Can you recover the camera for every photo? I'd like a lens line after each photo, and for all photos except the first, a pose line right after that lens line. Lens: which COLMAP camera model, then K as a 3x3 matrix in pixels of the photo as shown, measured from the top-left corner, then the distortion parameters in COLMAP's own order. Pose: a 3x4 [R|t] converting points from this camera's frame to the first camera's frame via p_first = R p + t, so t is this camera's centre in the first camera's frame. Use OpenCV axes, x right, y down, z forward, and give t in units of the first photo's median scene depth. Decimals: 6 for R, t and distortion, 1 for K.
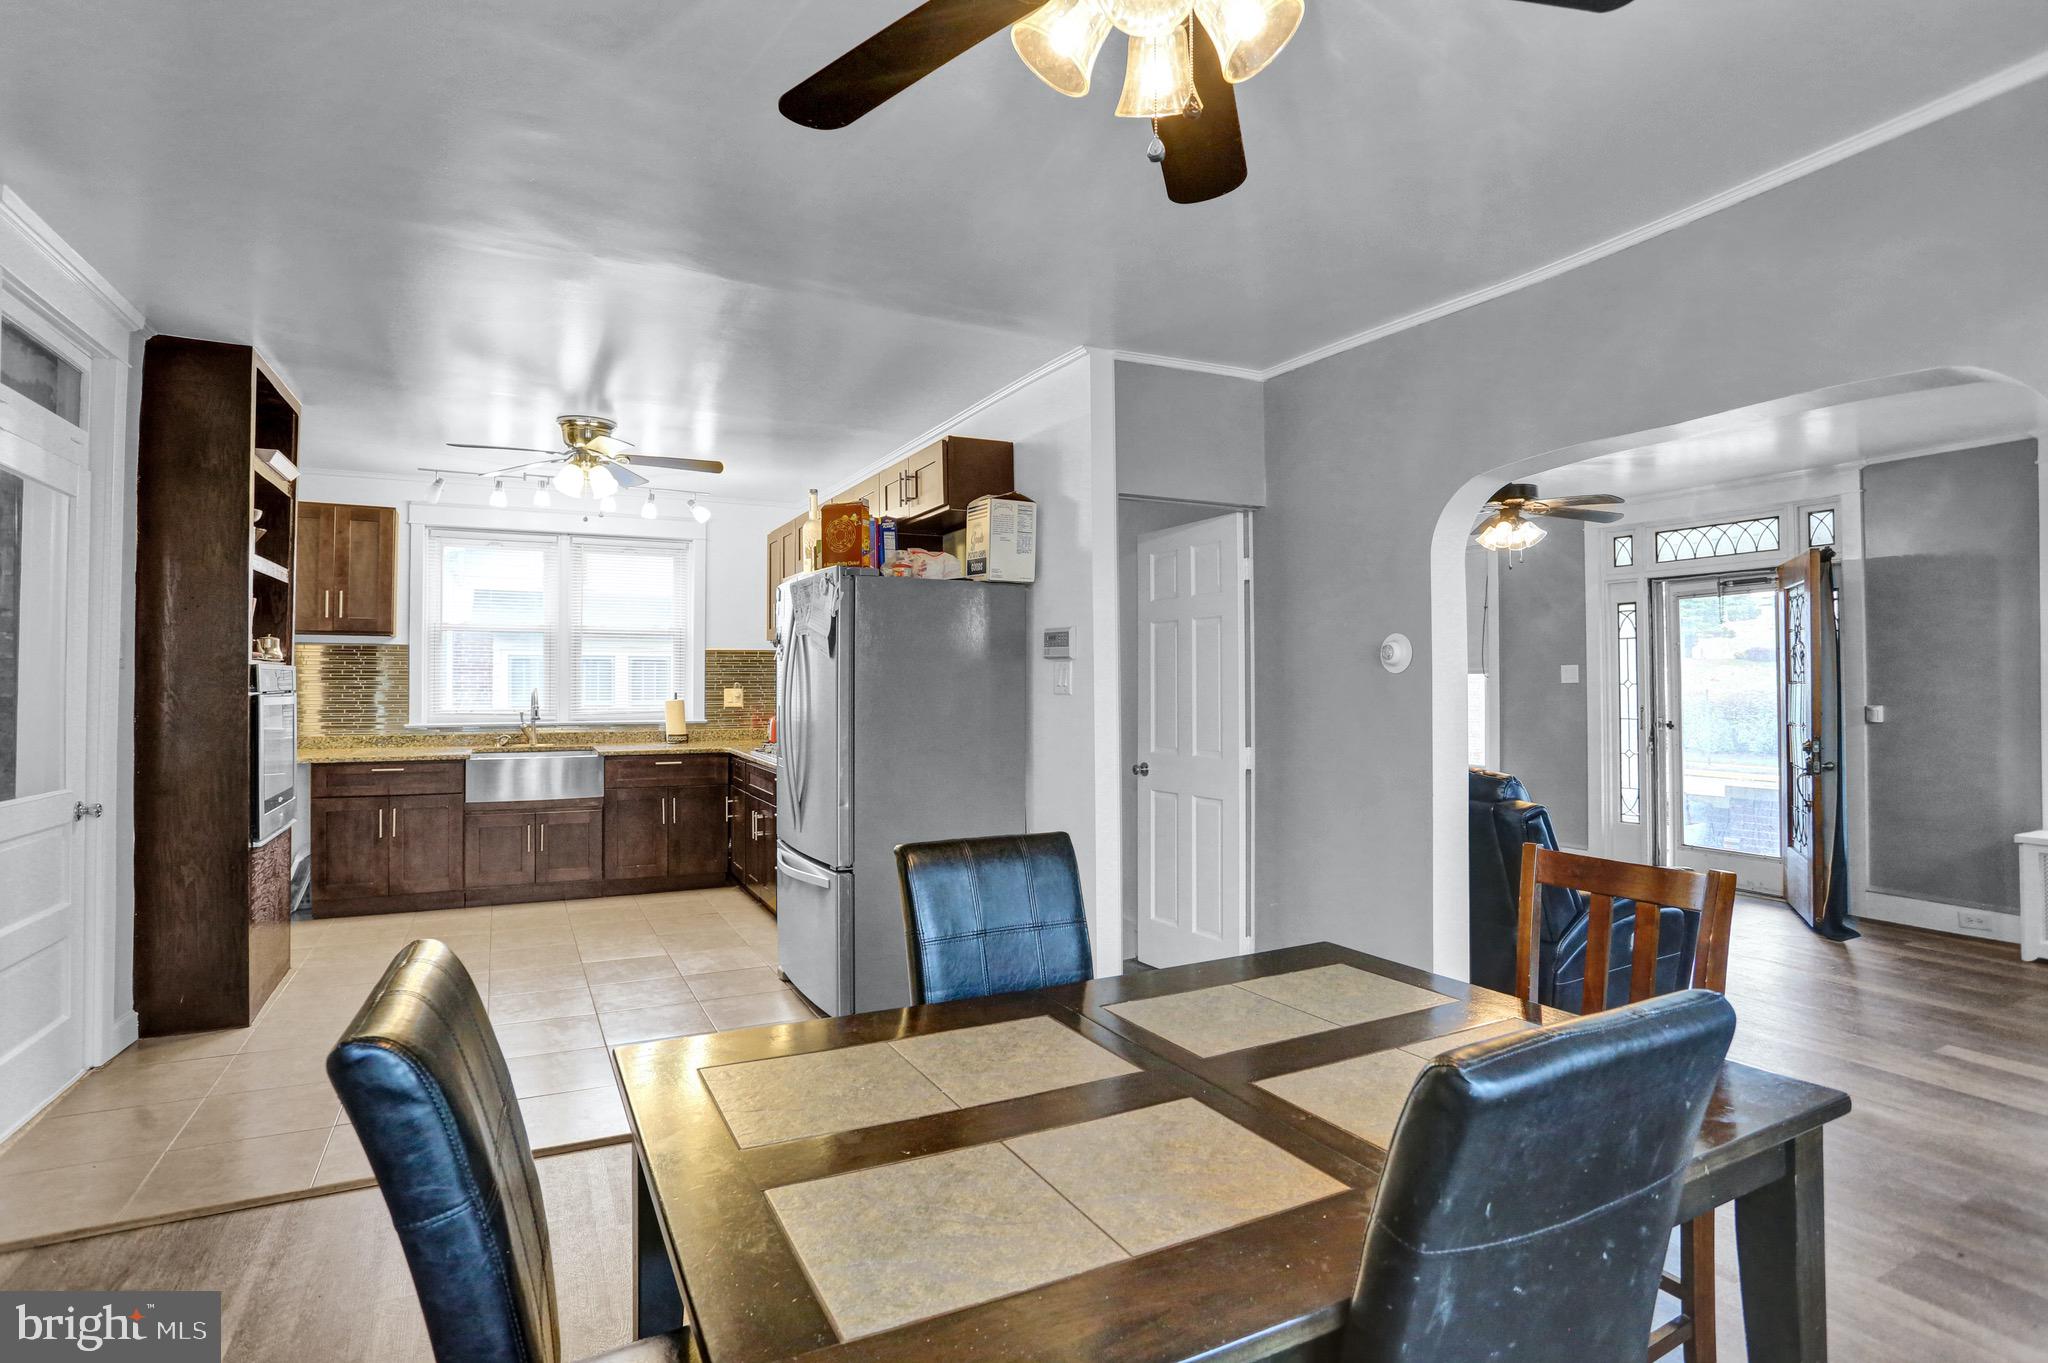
lens RADIAL K [[1030.4, 0, 1015.6], [0, 1030.4, 675.3], [0, 0, 1]] dist [-0.049790, 0.000707]
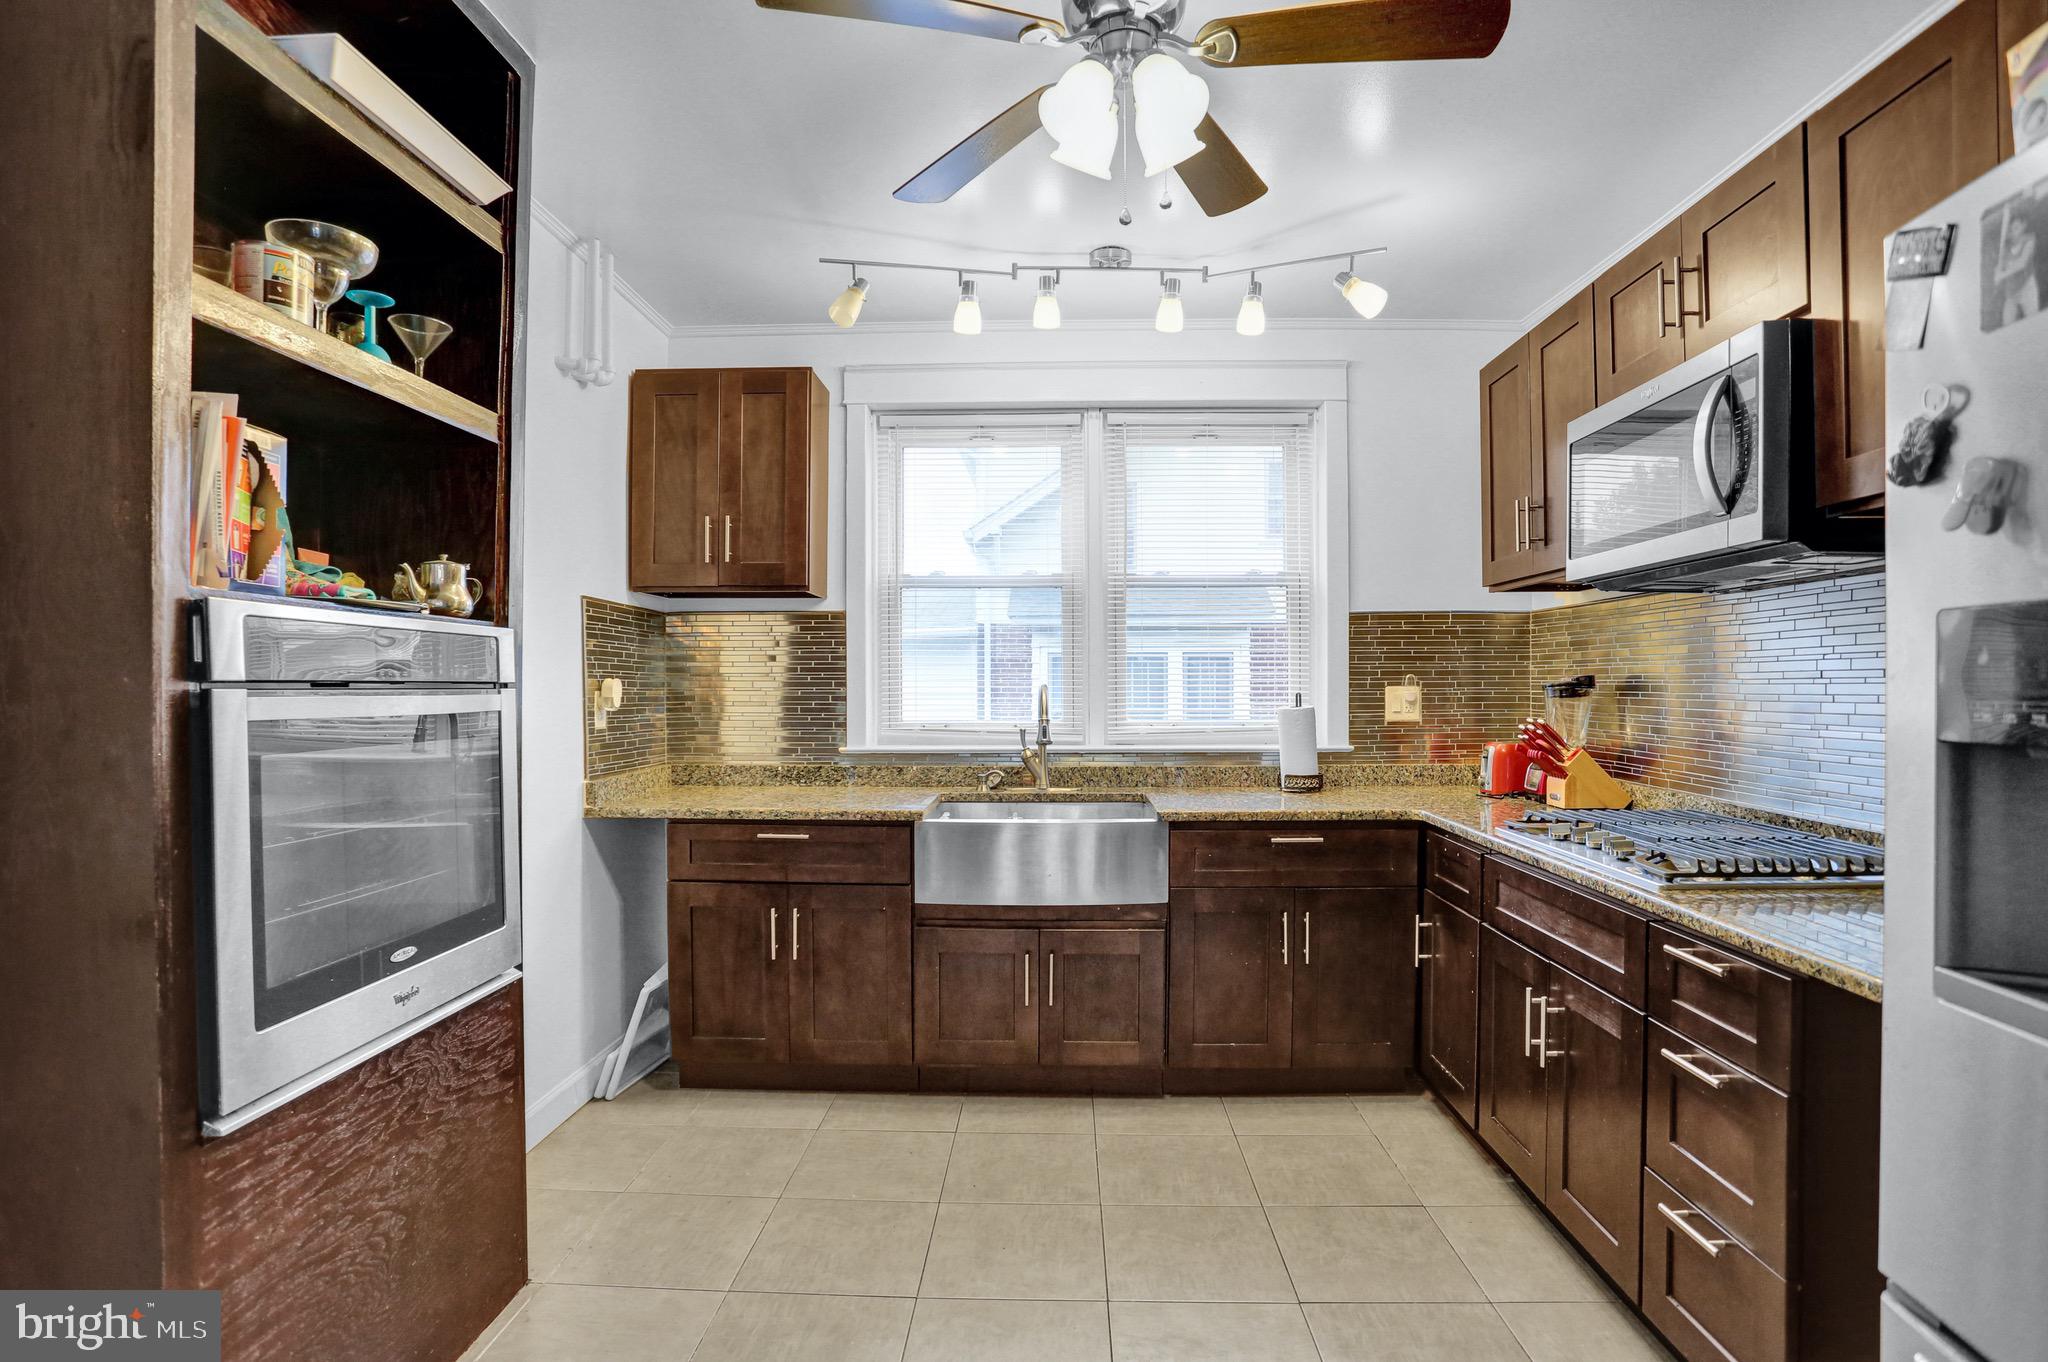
lens RADIAL K [[1030.4, 0, 1015.6], [0, 1030.4, 674.8], [0, 0, 1]] dist [-0.049790, 0.000707]
pose [[0.871453, -0.009856, -0.490381, -0.224162], [0.006570, 0.999943, -0.008422, 0.012349], [0.490436, 0.004118, 0.871468, 0.533963]]
